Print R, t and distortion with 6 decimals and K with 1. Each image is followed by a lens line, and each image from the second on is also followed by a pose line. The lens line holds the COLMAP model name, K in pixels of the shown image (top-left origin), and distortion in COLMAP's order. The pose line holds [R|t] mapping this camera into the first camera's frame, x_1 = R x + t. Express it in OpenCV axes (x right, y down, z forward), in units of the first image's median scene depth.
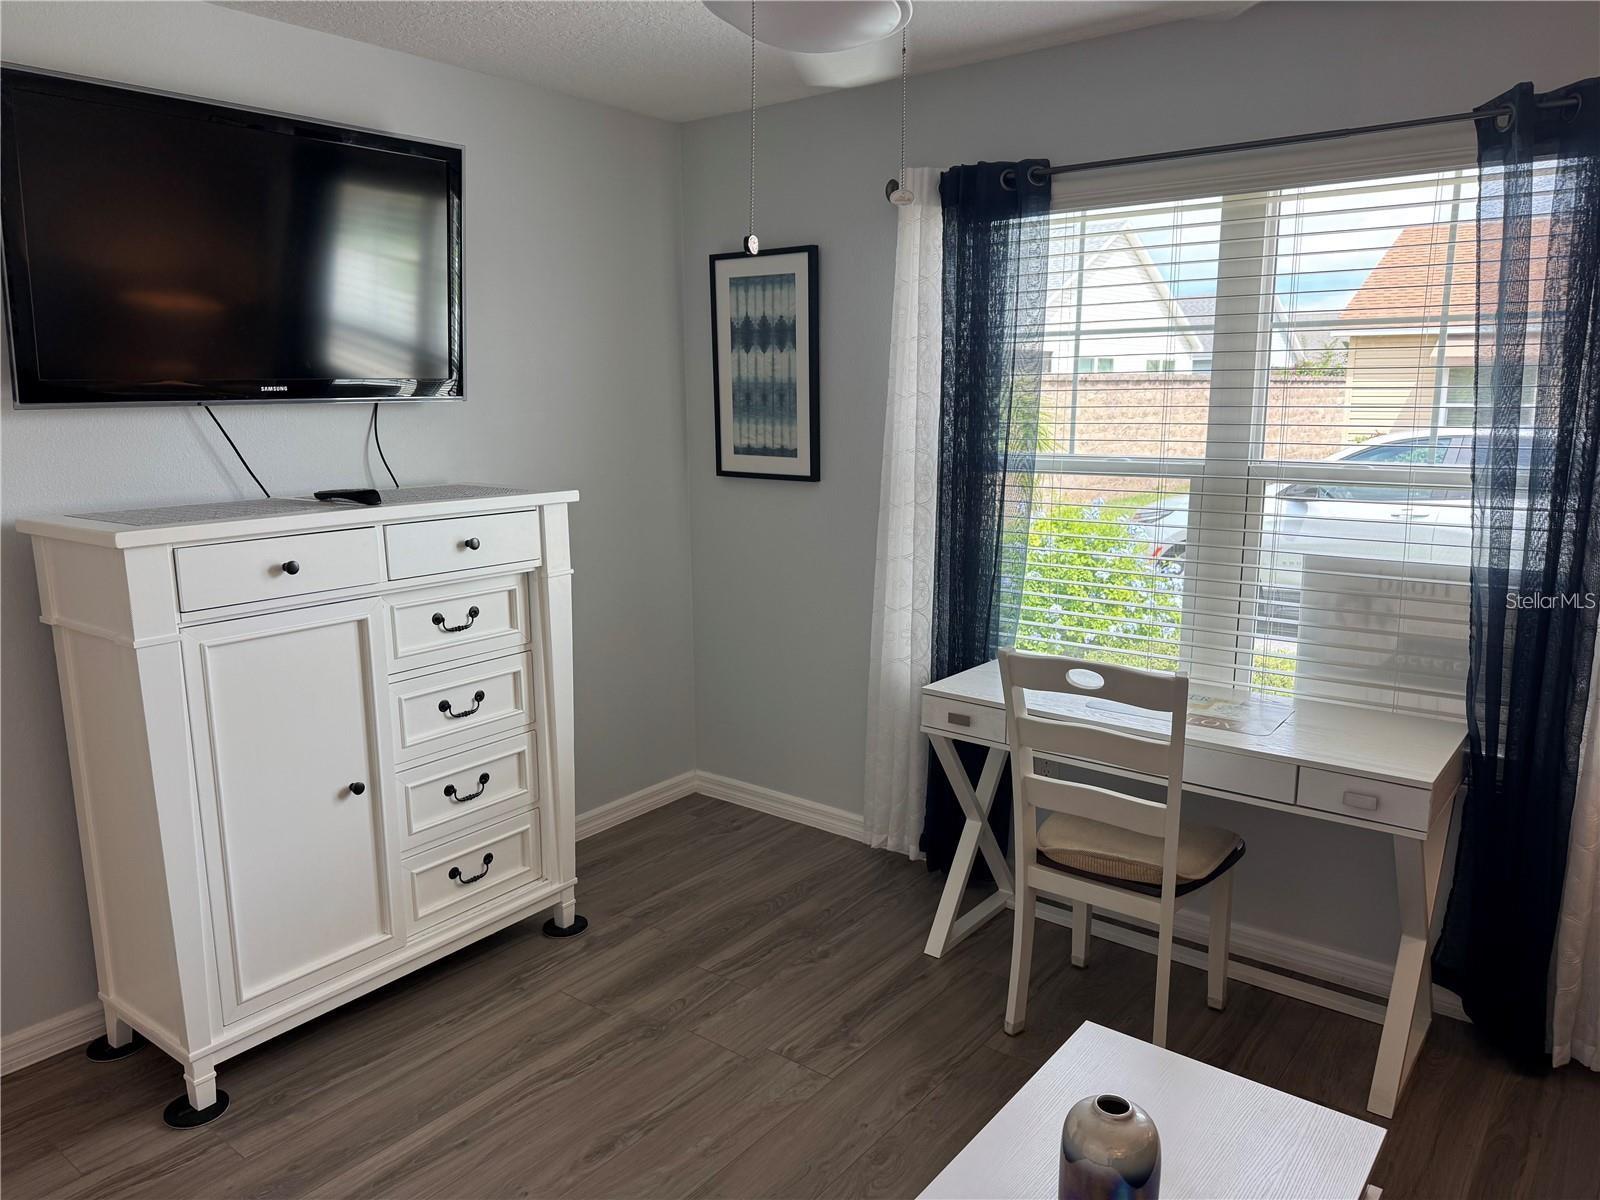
lens RADIAL K [[1131.6, 0, 800.0], [0, 1131.6, 600.0], [0, 0, 1]] dist [0.035296, -0.036595]
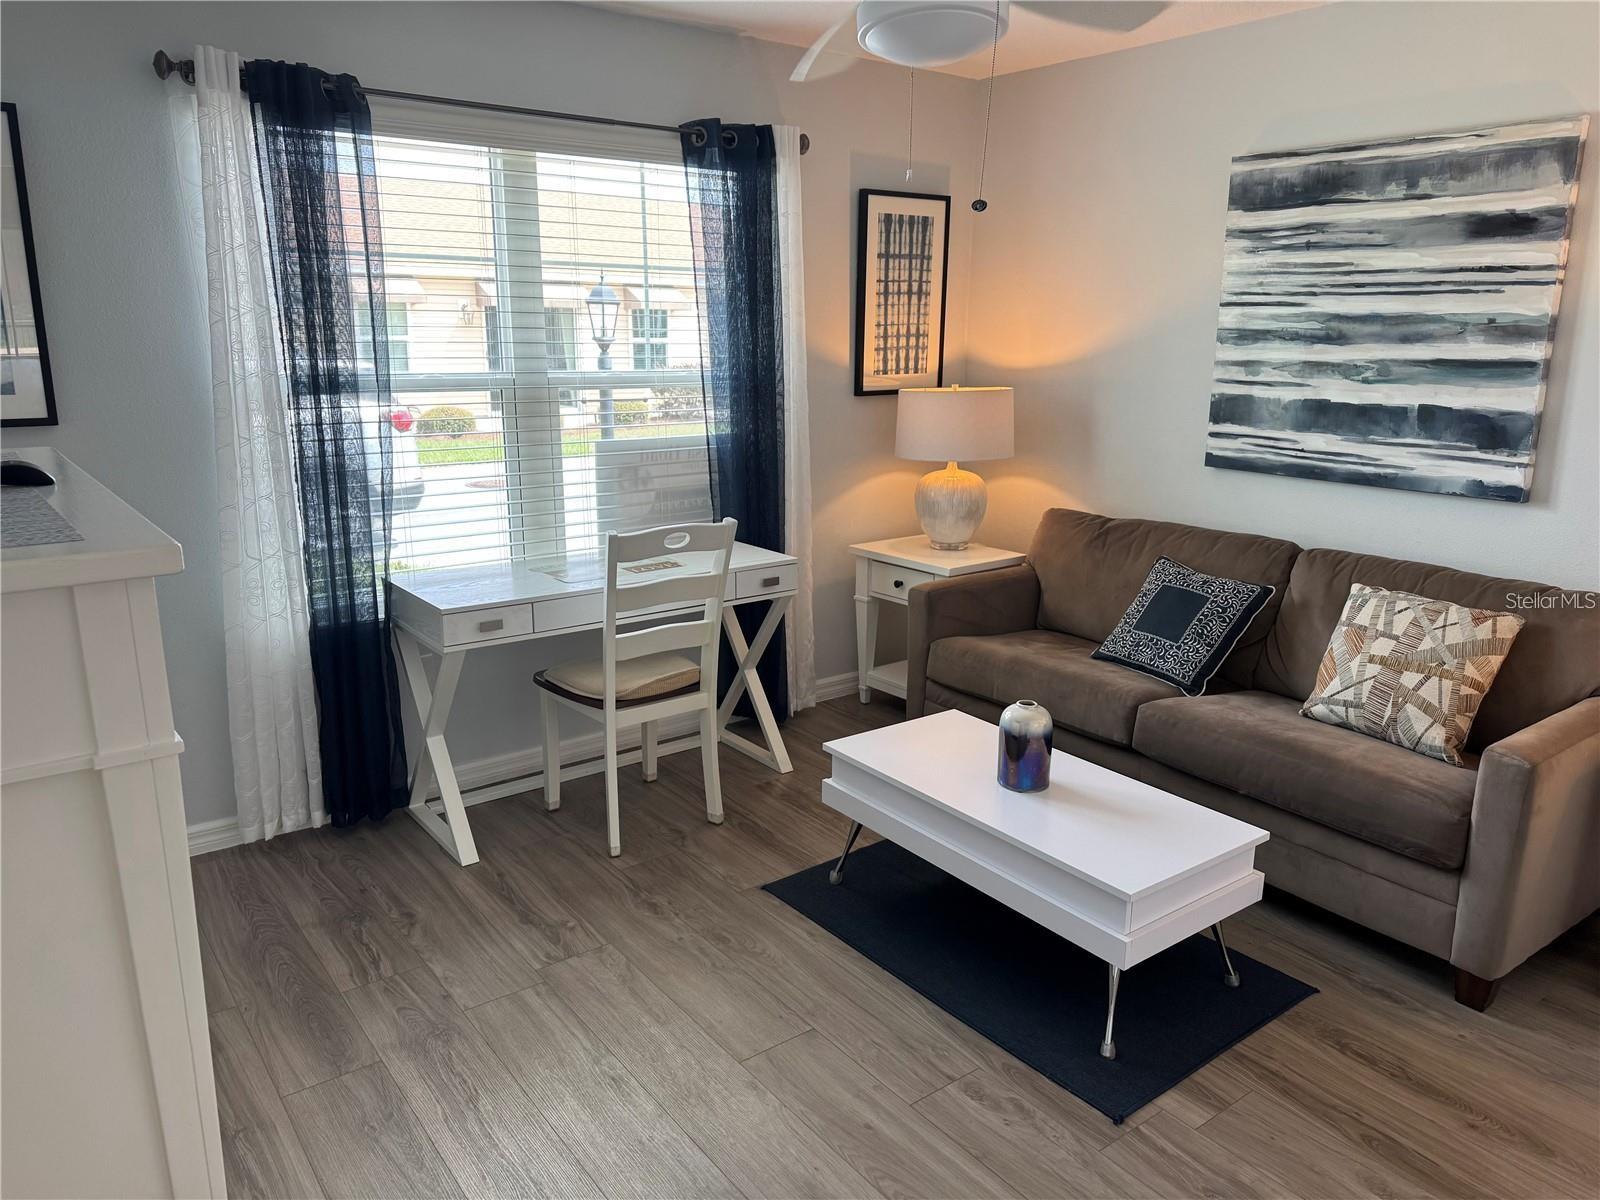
lens RADIAL K [[1120.9, 0, 796.2], [0, 1120.9, 626.8], [0, 0, 1]] dist [0.038720, -0.051298]
pose [[0.249726, -0.240456, 0.937986, -0.791848], [0.175651, 0.963856, 0.200323, -0.055449], [-0.952252, 0.114732, 0.282936, 0.437887]]
